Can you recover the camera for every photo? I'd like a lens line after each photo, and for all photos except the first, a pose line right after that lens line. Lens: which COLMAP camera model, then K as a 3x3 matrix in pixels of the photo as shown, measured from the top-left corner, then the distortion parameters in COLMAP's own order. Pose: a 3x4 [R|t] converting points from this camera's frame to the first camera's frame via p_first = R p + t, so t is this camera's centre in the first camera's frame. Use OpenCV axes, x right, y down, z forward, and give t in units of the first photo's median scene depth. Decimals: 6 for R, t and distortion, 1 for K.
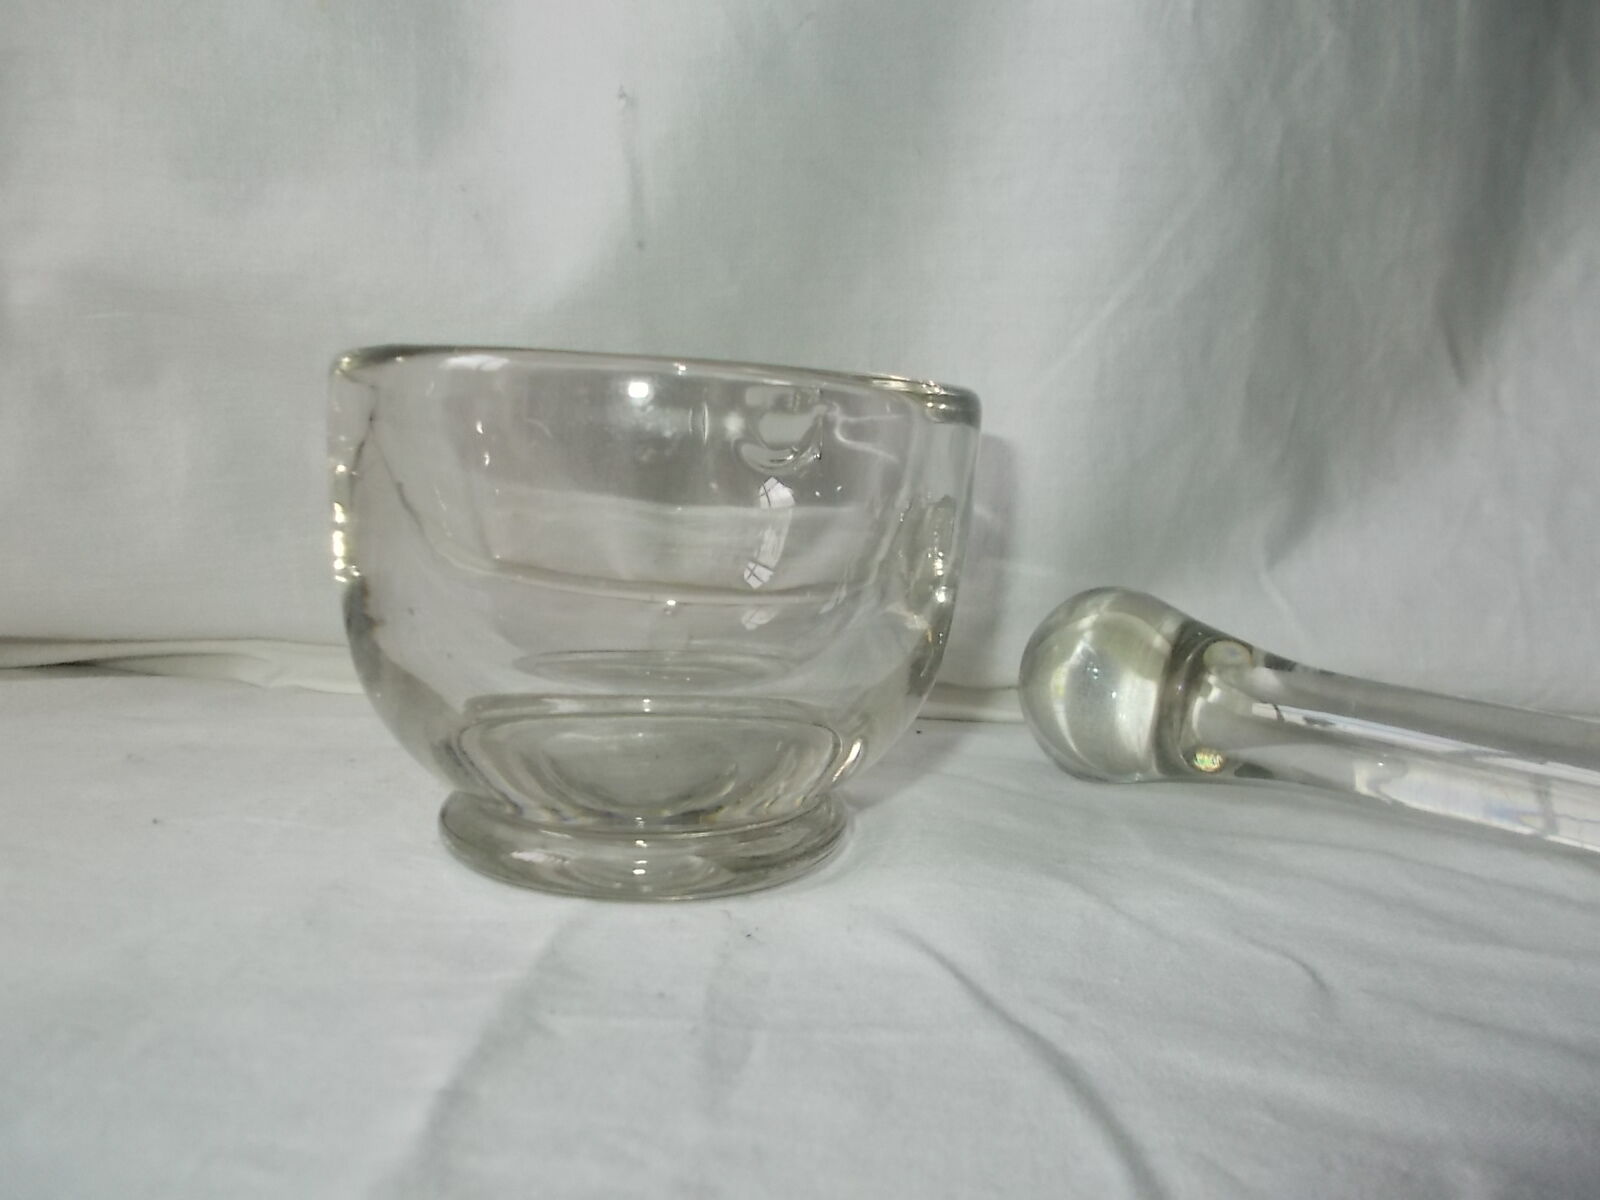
lens RADIAL K [[1188.1, 0, 794.5], [0, 1188.1, 599.4], [0, 0, 1]] dist [0.035996, -0.024610]
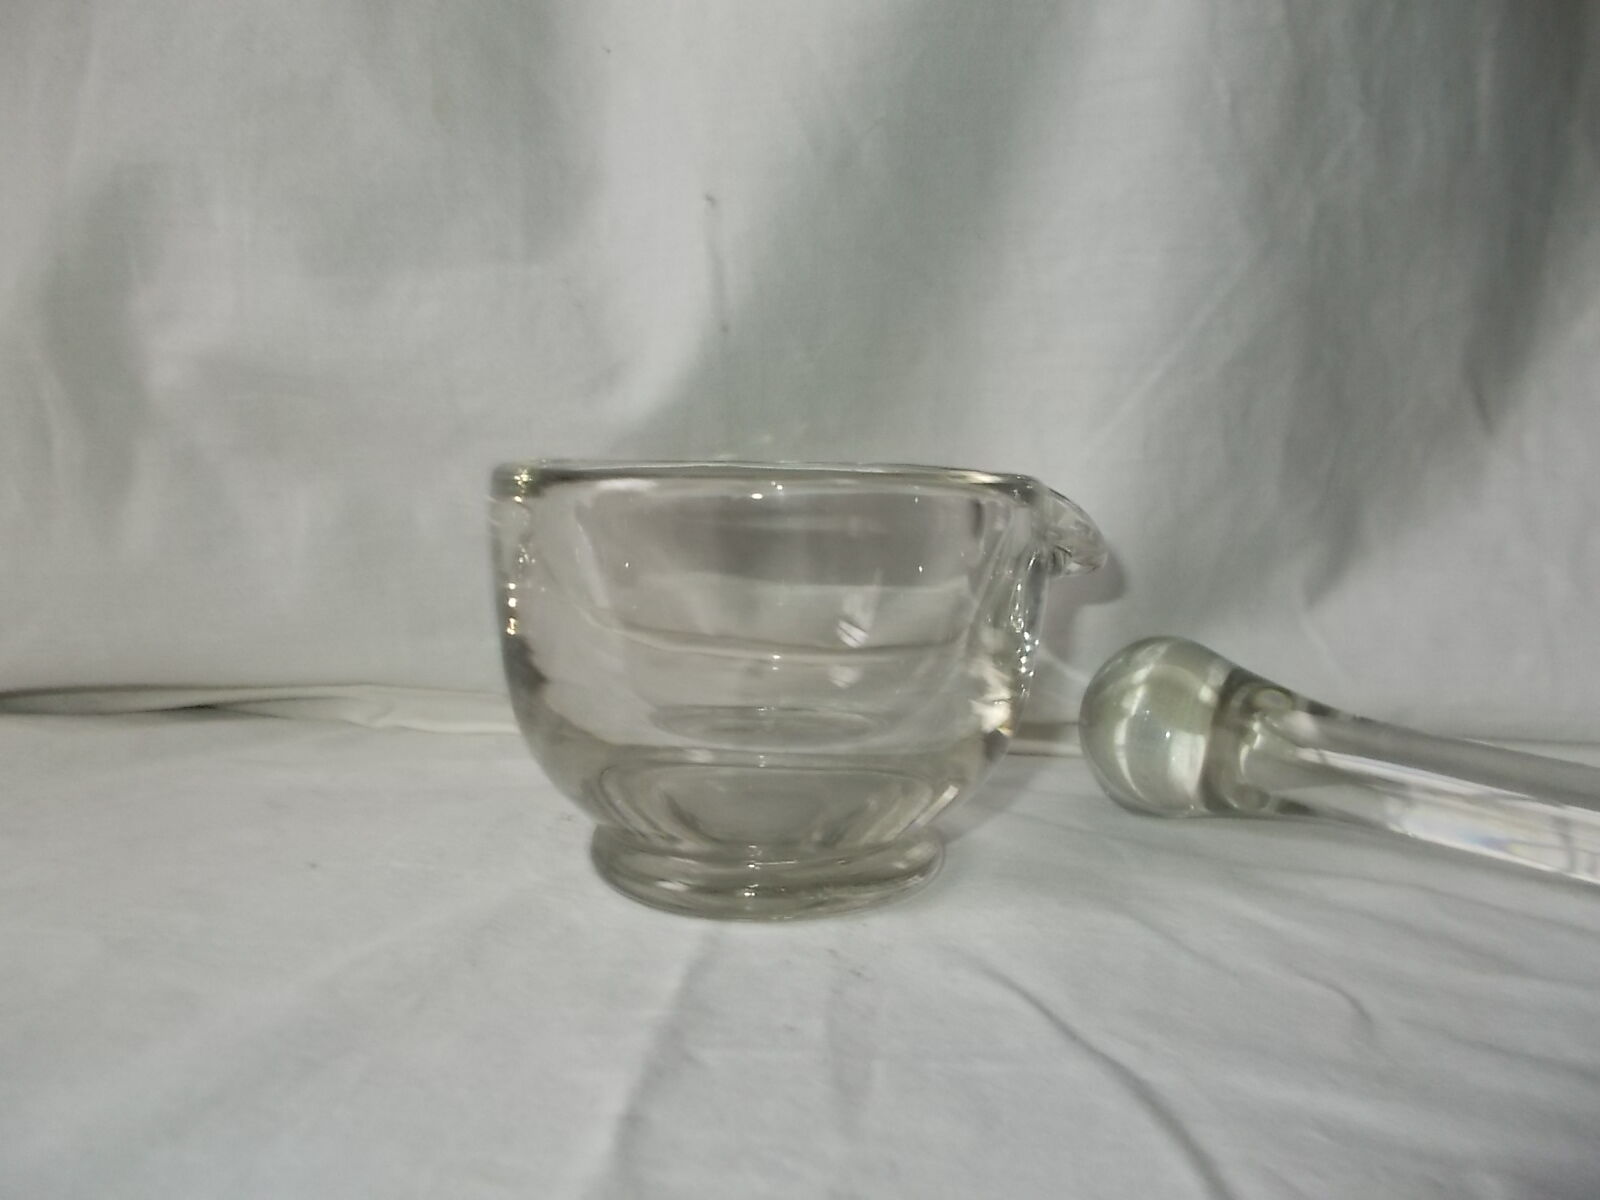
lens RADIAL K [[1188.1, 0, 798.0], [0, 1188.1, 603.4], [0, 0, 1]] dist [0.035996, -0.024610]
pose [[0.999704, -0.014118, -0.019823, -0.043077], [0.014224, 0.999885, 0.005201, -0.050926], [0.019747, -0.005482, 0.999790, -0.091388]]
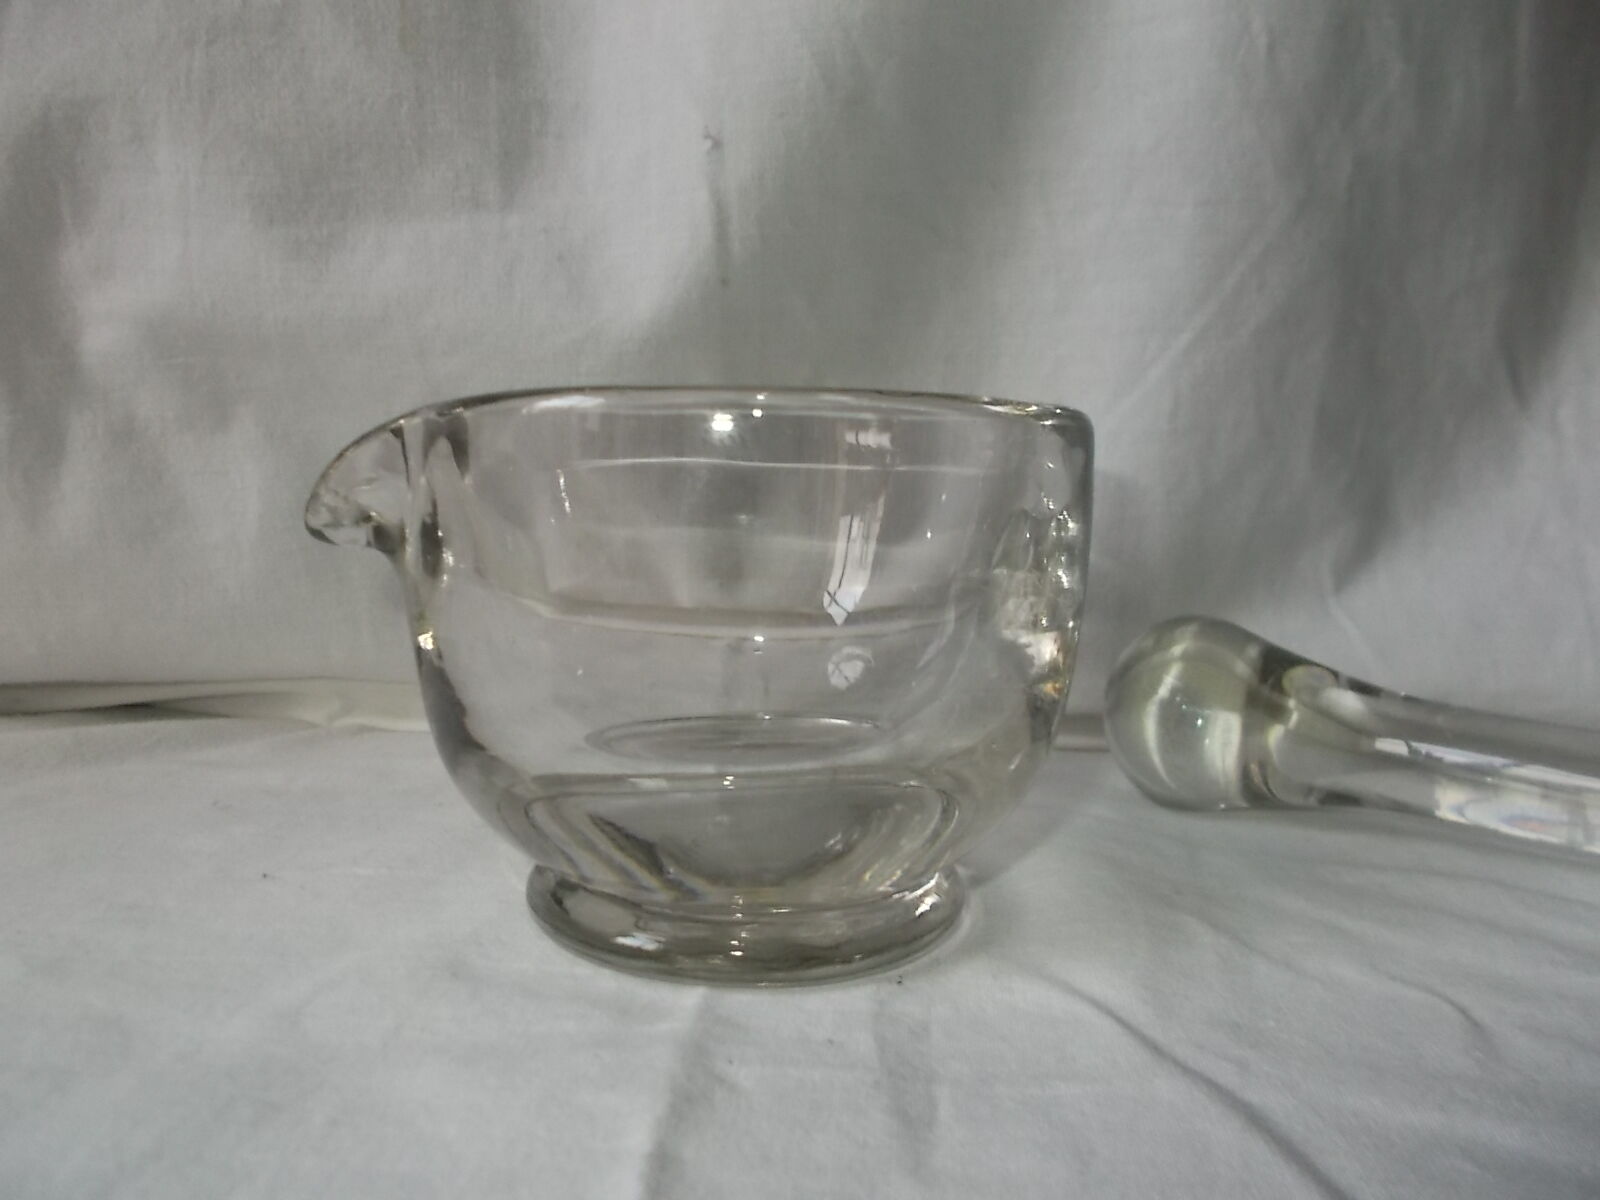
lens RADIAL K [[1188.1, 0, 801.8], [0, 1188.1, 604.8], [0, 0, 1]] dist [0.035996, -0.024610]
pose [[0.999614, -0.017204, 0.021799, -0.089803], [0.017289, 0.999844, -0.003689, -0.022750], [-0.021732, 0.004064, 0.999756, -0.001864]]
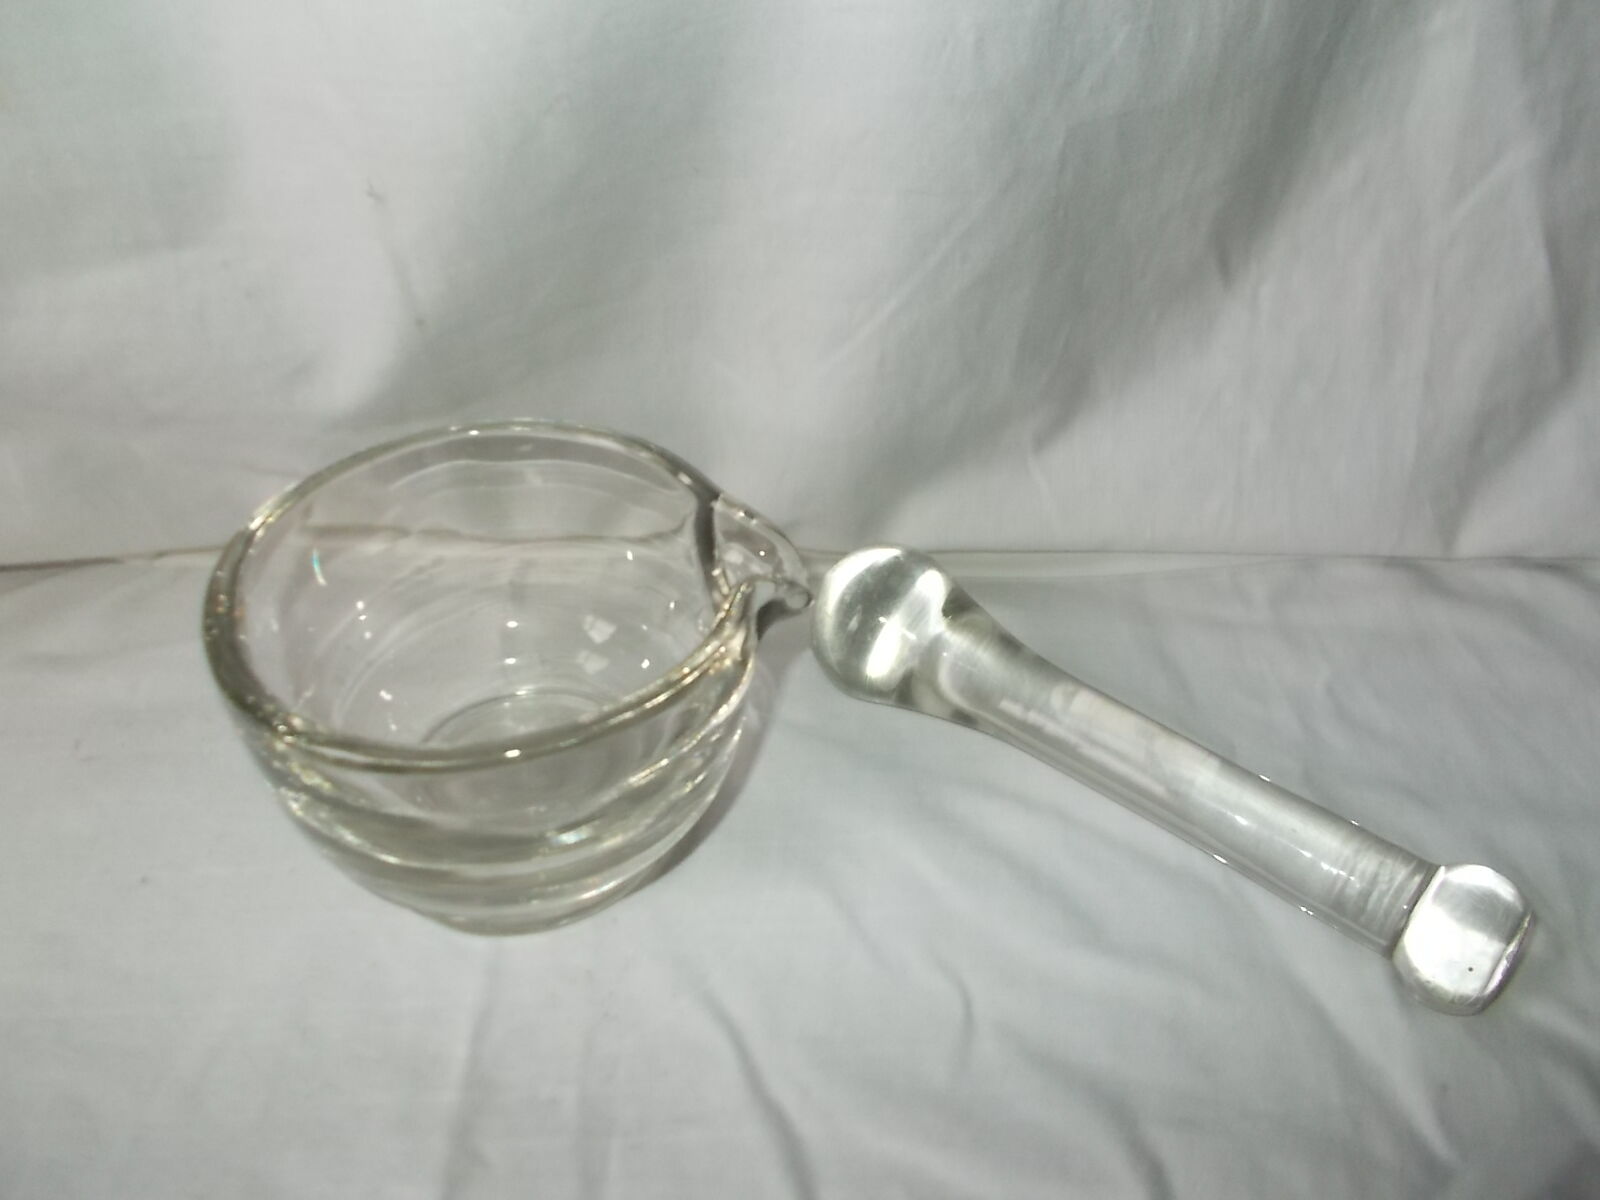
lens RADIAL K [[1188.1, 0, 775.0], [0, 1188.1, 580.6], [0, 0, 1]] dist [0.035996, -0.024610]
pose [[0.994752, -0.084737, 0.057350, 0.089277], [0.038814, 0.831108, 0.554754, -0.656077], [-0.094672, -0.549617, 0.830035, 0.020898]]
